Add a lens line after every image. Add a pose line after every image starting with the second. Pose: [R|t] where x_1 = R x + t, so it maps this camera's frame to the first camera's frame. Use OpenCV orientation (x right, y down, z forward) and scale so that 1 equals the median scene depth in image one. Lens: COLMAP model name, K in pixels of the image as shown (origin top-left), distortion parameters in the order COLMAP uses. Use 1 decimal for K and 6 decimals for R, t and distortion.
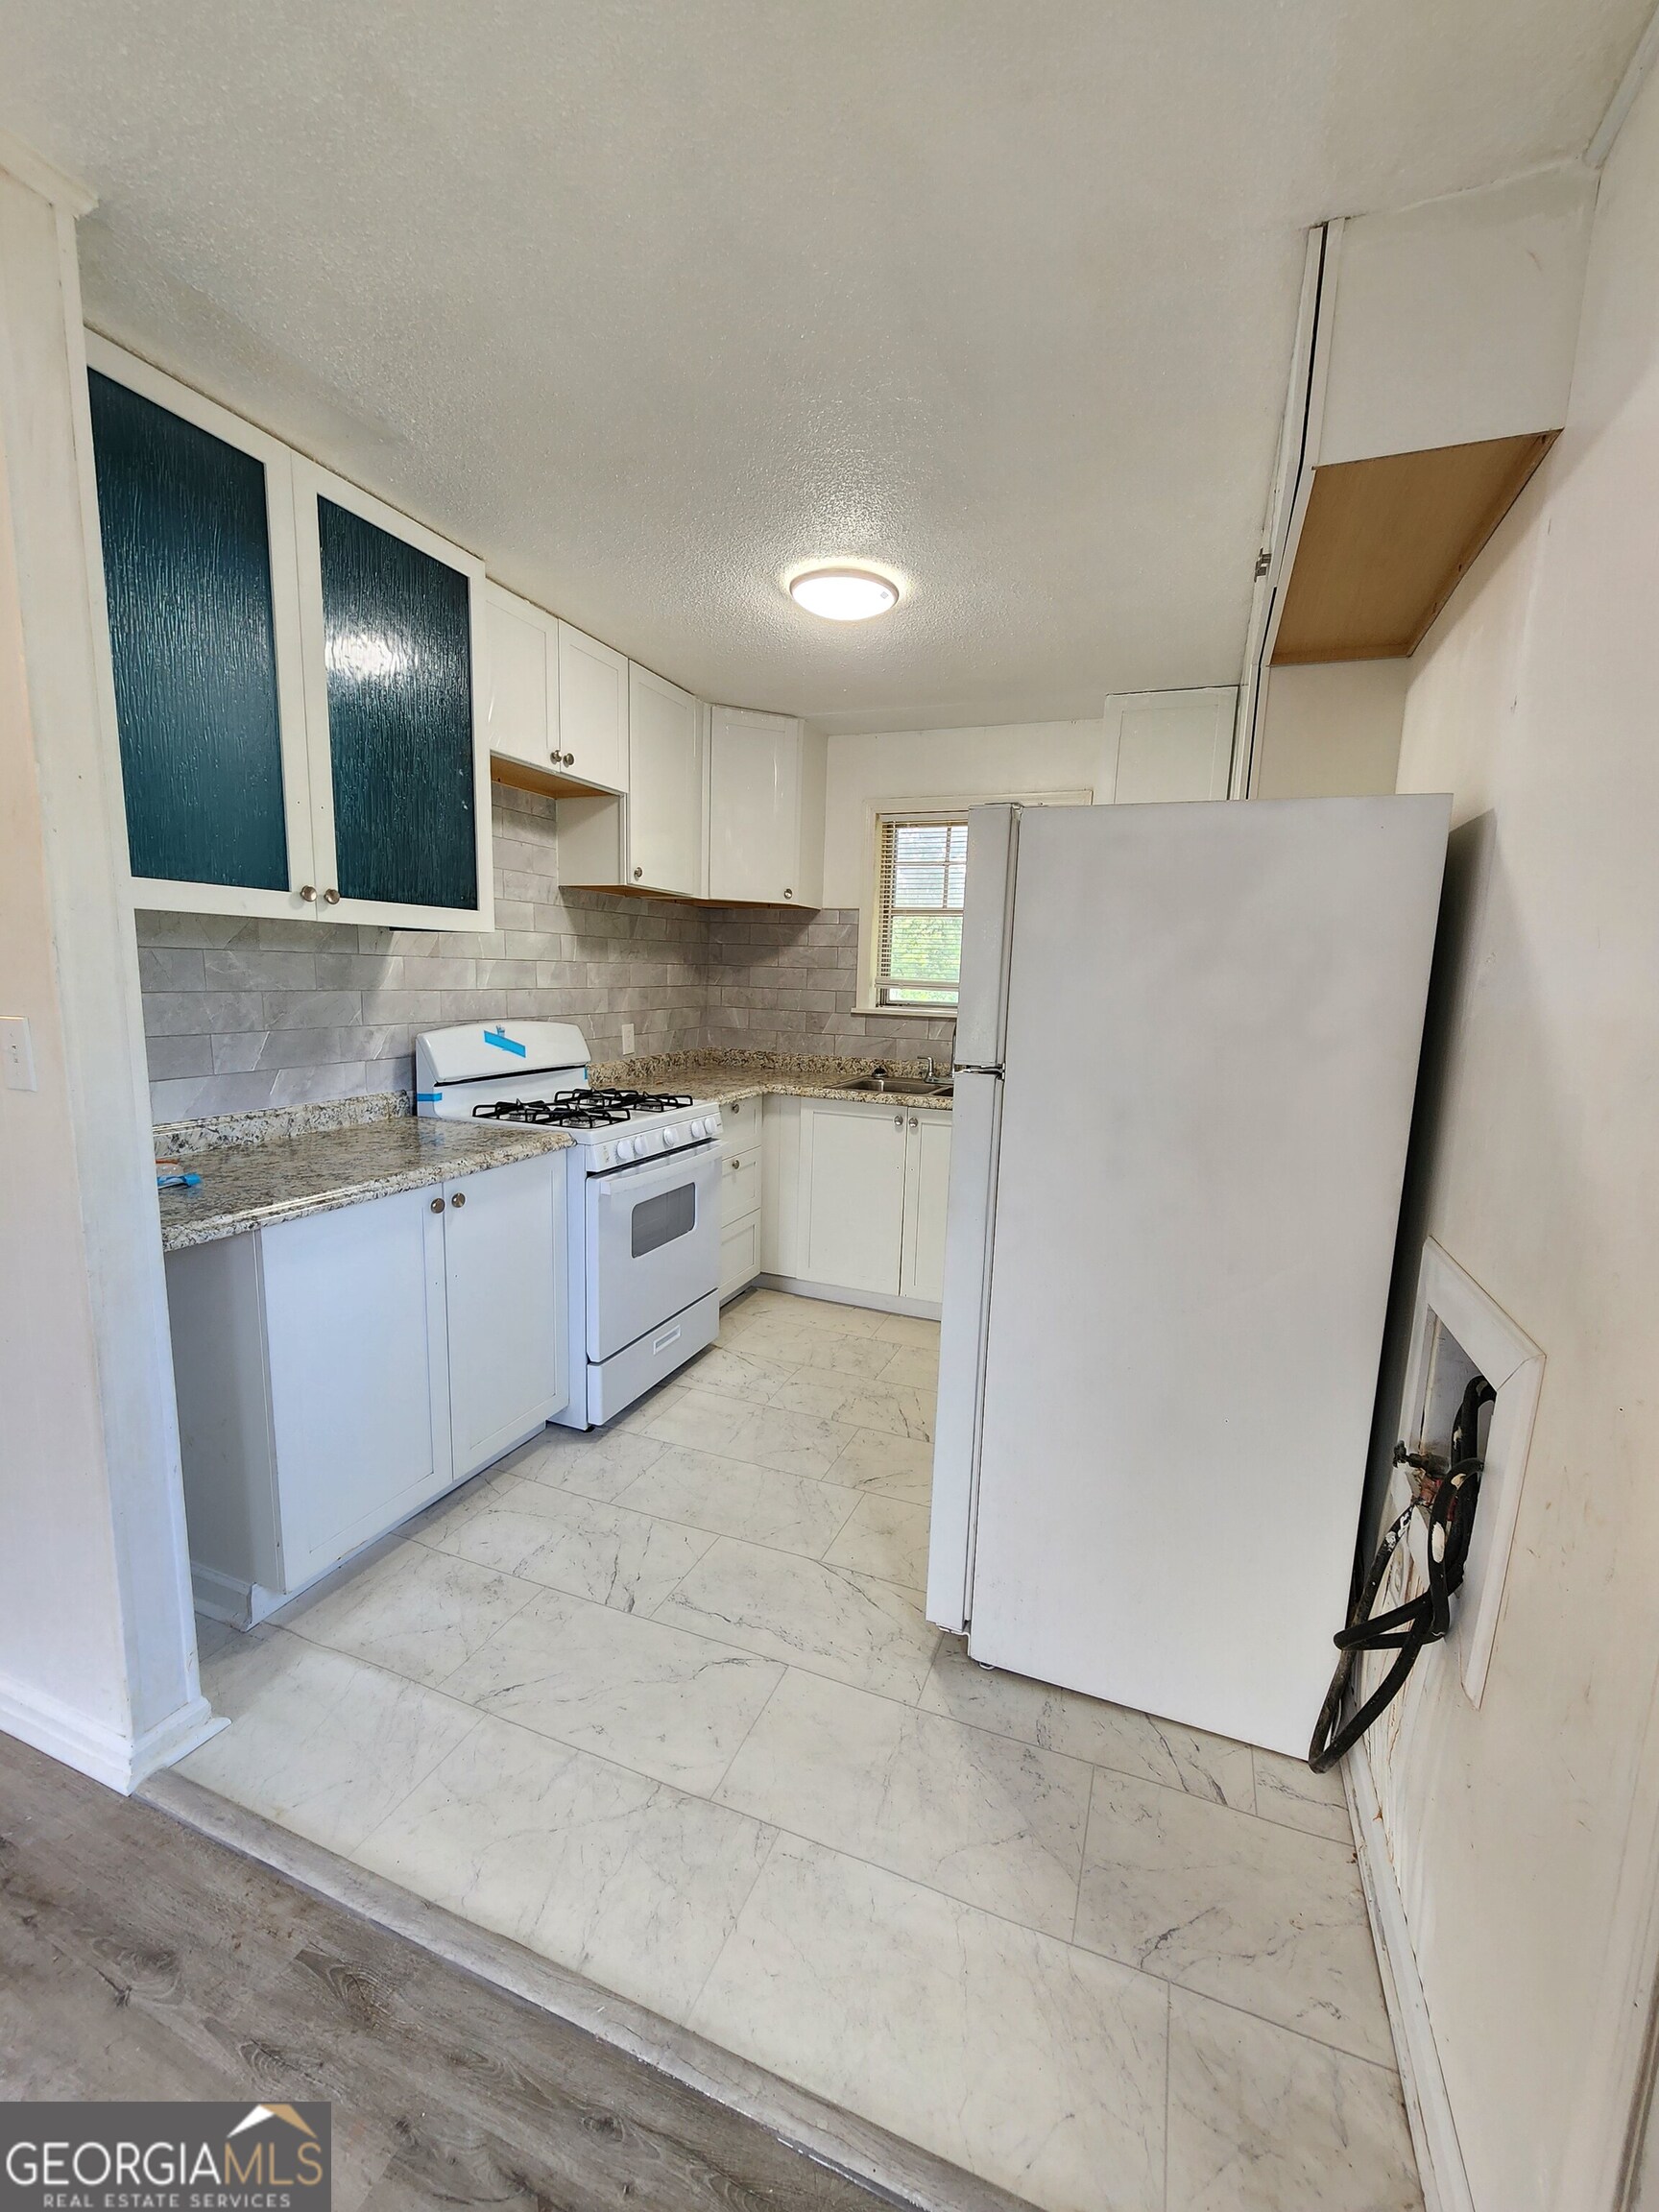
lens RADIAL K [[903.3, 0, 823.1], [0, 903.3, 1122.0], [0, 0, 1]] dist [0.001223, 0.000045]
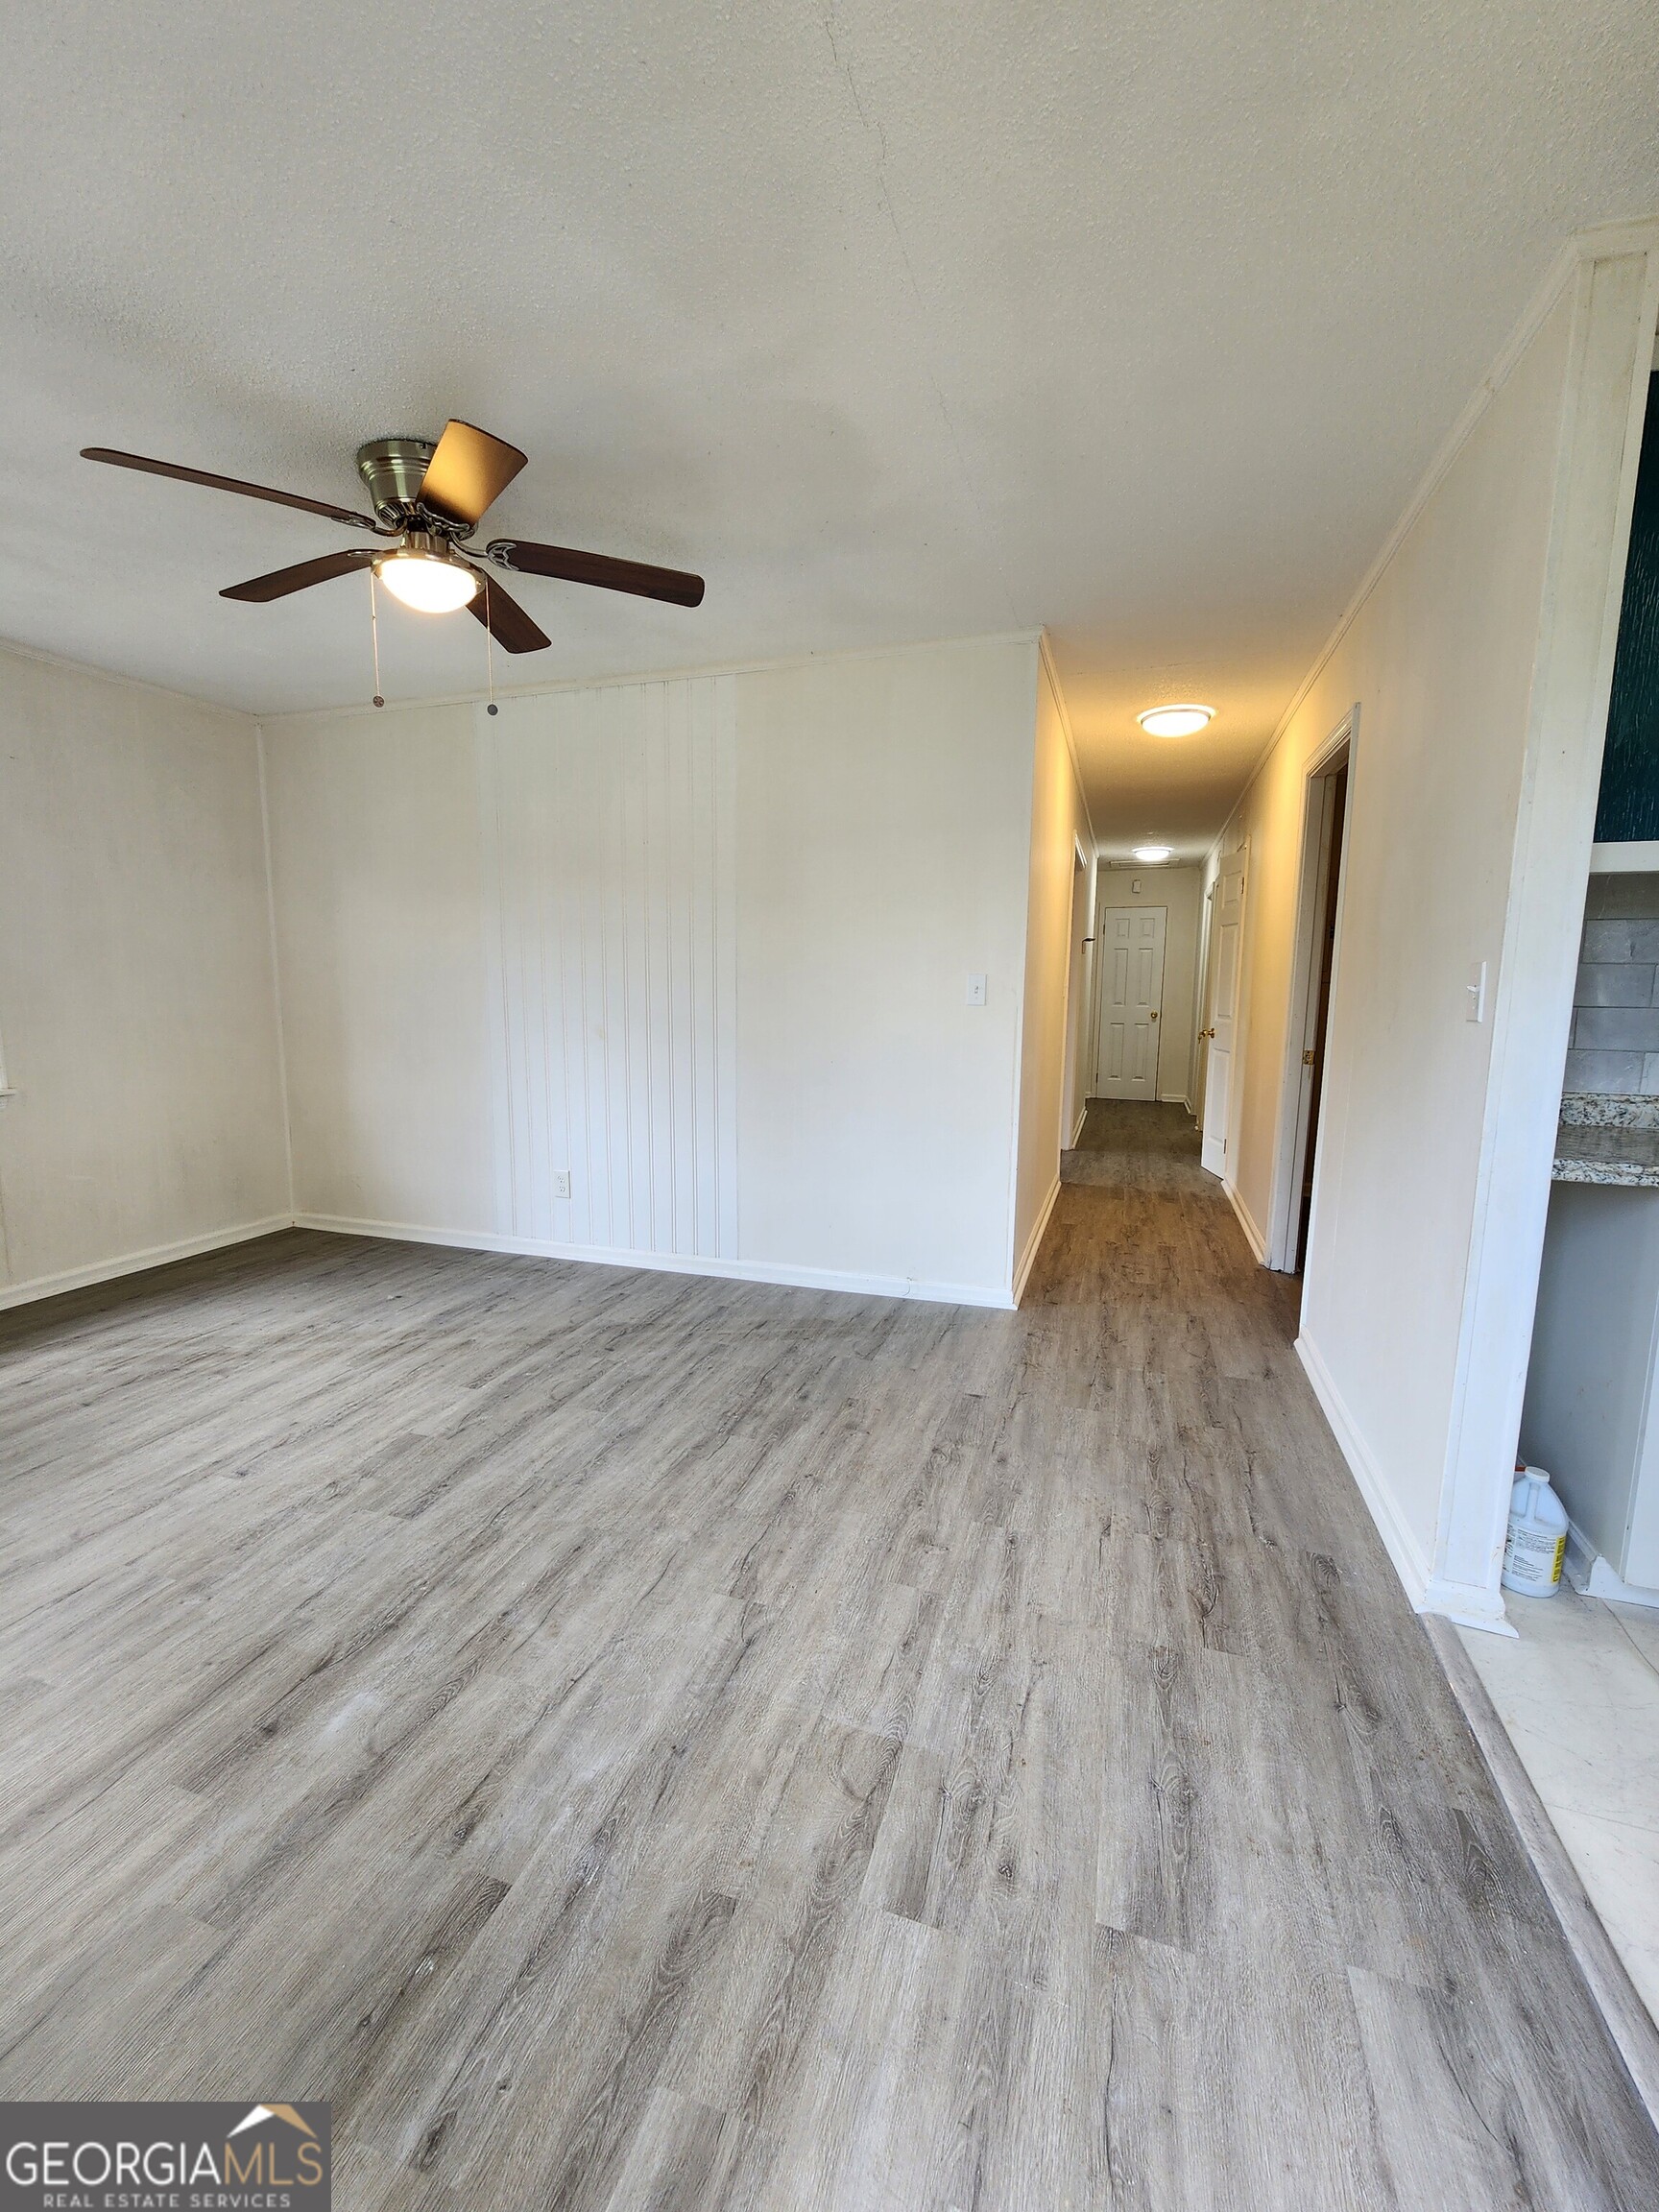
lens RADIAL K [[903.3, 0, 830.4], [0, 903.3, 1108.7], [0, 0, 1]] dist [0.001223, 0.000045]
pose [[0.039061, 0.090862, -0.995097, 0.373833], [-0.162080, 0.983245, 0.083417, 0.122703], [0.986004, 0.158027, 0.053133, 0.068963]]
